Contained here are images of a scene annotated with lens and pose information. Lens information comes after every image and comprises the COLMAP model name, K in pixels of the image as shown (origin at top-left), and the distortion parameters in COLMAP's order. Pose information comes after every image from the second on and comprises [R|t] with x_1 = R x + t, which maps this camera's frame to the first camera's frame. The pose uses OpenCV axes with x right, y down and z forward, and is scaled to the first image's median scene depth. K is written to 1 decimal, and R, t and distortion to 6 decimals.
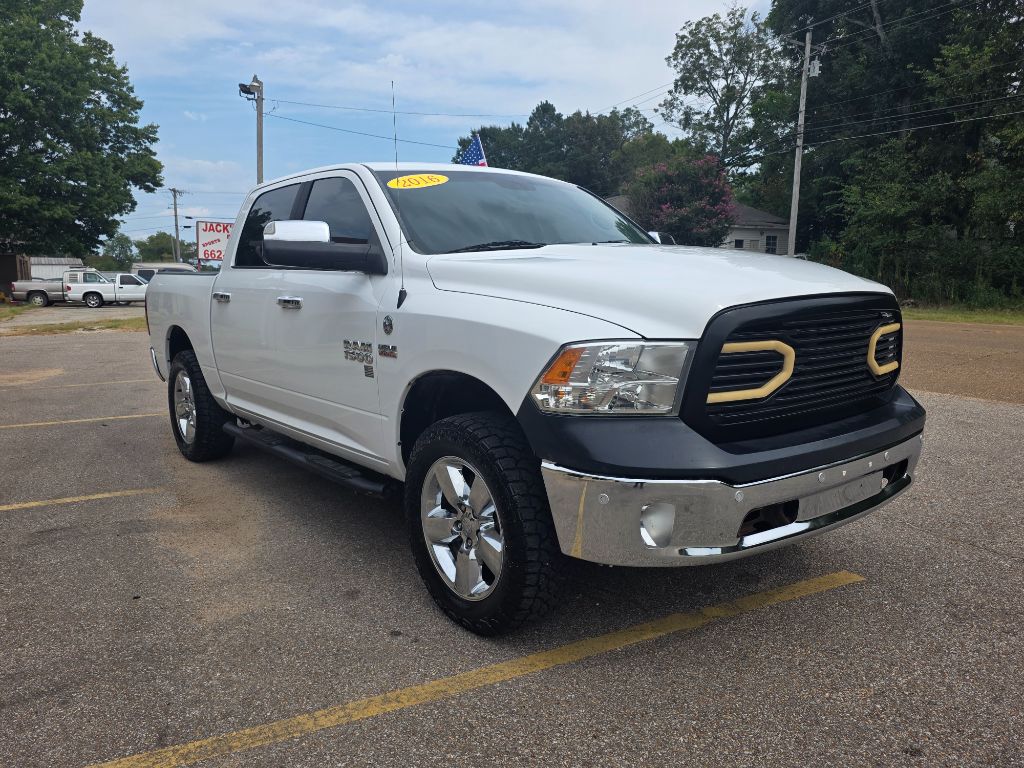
lens RADIAL K [[756.7, 0, 512.0], [0, 756.7, 388.5], [0, 0, 1]] dist [0.050649, -0.047000]
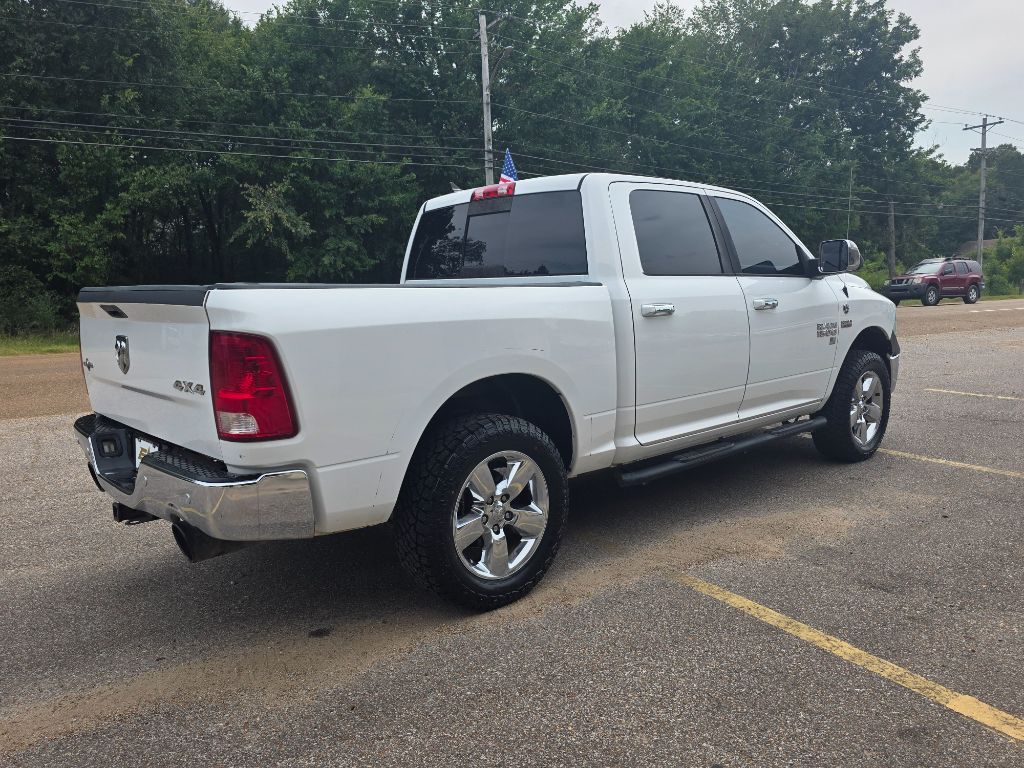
lens RADIAL K [[754.7, 0, 519.8], [0, 754.7, 383.9], [0, 0, 1]] dist [0.053302, -0.048639]
pose [[-0.074433, -0.116018, 0.990454, -0.117674], [0.172143, 0.976805, 0.127356, -0.017035], [-0.982256, 0.179979, -0.052735, 0.119875]]
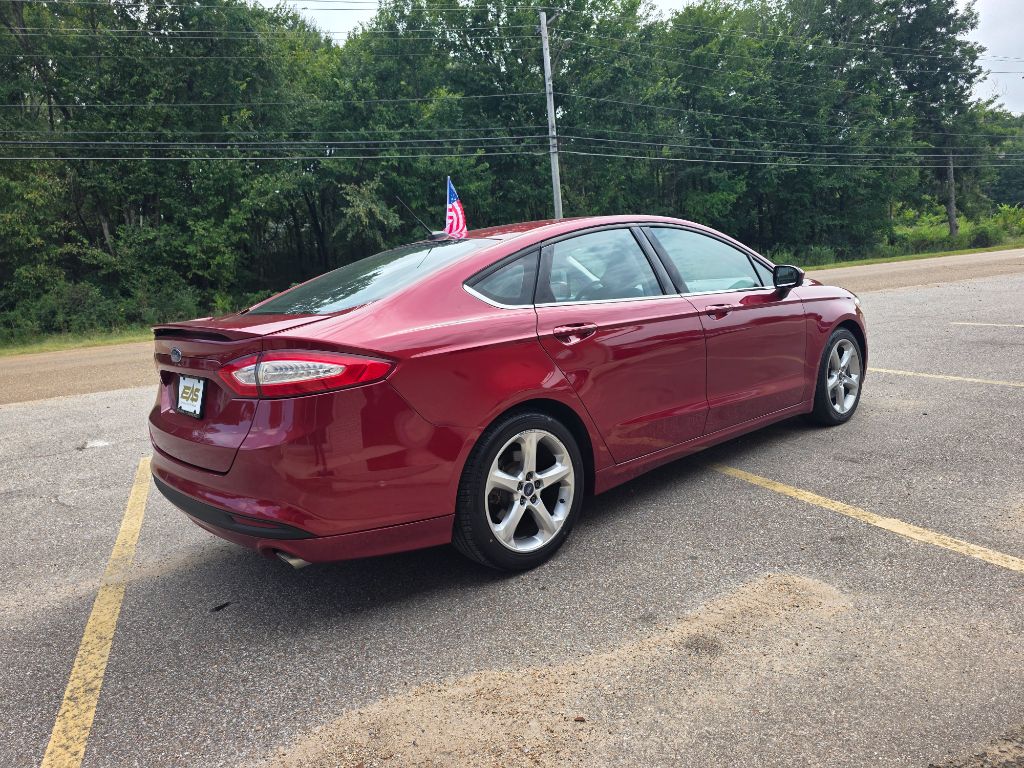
lens RADIAL K [[688.5, 0, 510.4], [0, 688.5, 383.1], [0, 0, 1]] dist [0.048530, -0.043560]
pose [[0.039516, -0.157519, 0.986725, -0.133167], [0.228223, 0.962817, 0.144562, -0.013557], [-0.972807, 0.219481, 0.073996, 0.117596]]
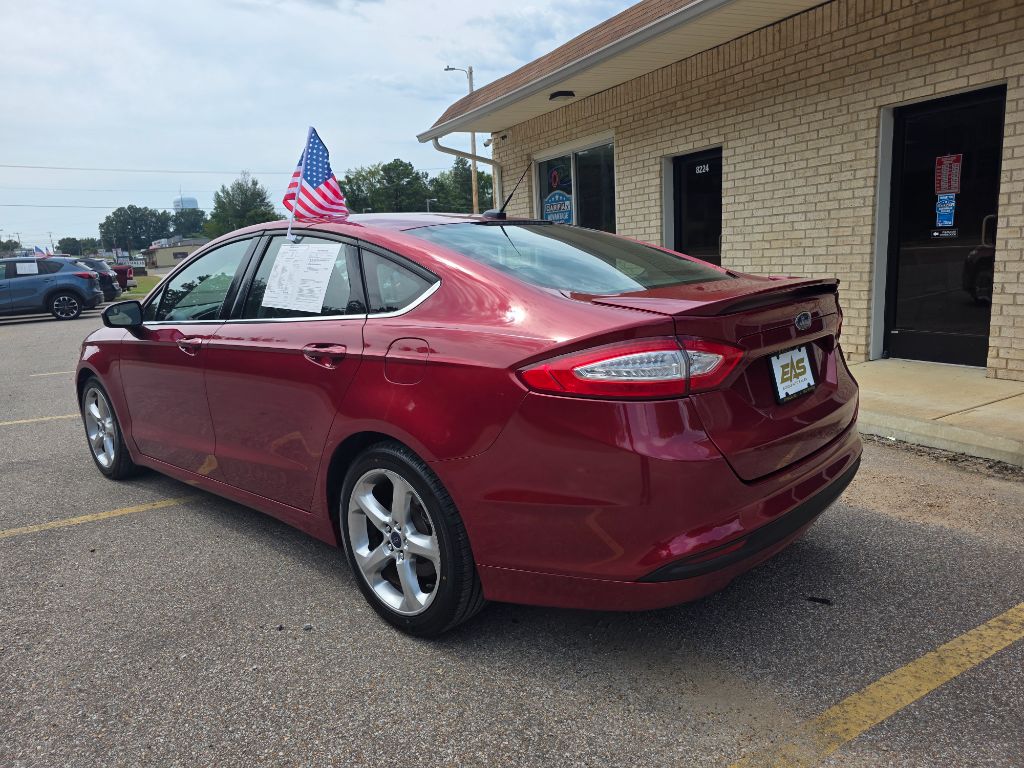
lens RADIAL K [[688.5, 0, 507.0], [0, 688.5, 382.2], [0, 0, 1]] dist [0.048530, -0.043560]
pose [[-0.996951, 0.061458, -0.048078, -0.055149], [0.042989, 0.946815, 0.318892, -0.025407], [0.065119, 0.315853, -0.946571, 0.191631]]
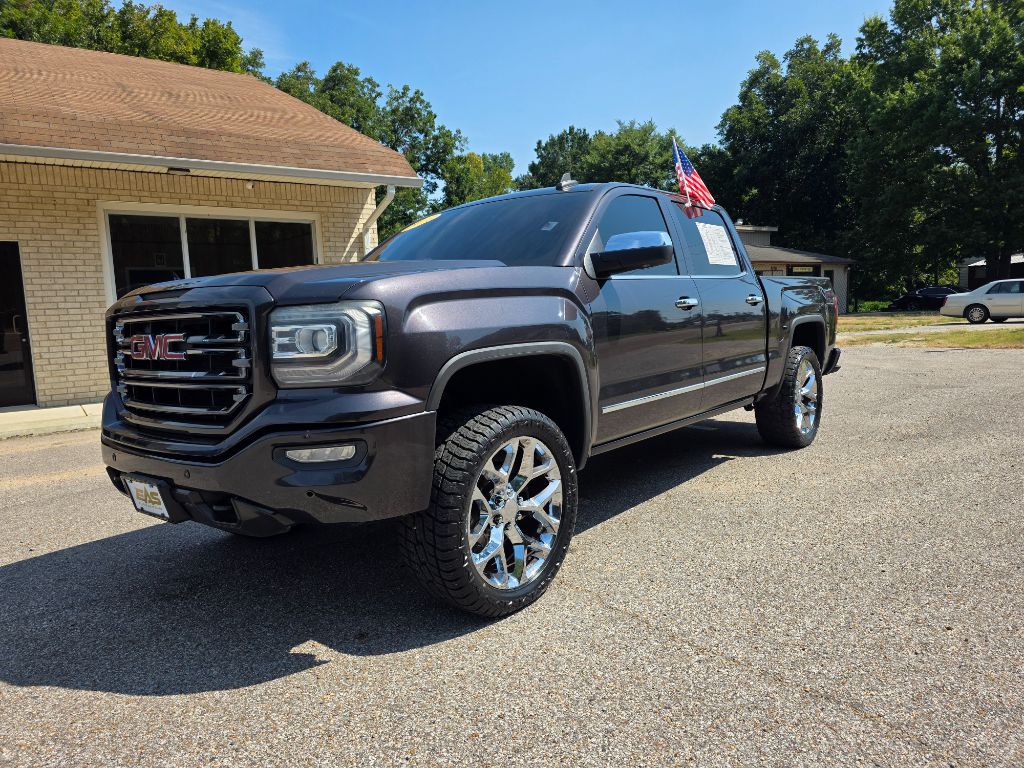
lens RADIAL K [[688.5, 0, 515.3], [0, 688.5, 388.2], [0, 0, 1]] dist [0.048530, -0.043560]
pose [[0.186840, 0.112480, -0.975930, 0.076484], [-0.104121, 0.990095, 0.094179, -0.024048], [0.976857, 0.084019, 0.196701, 0.179298]]
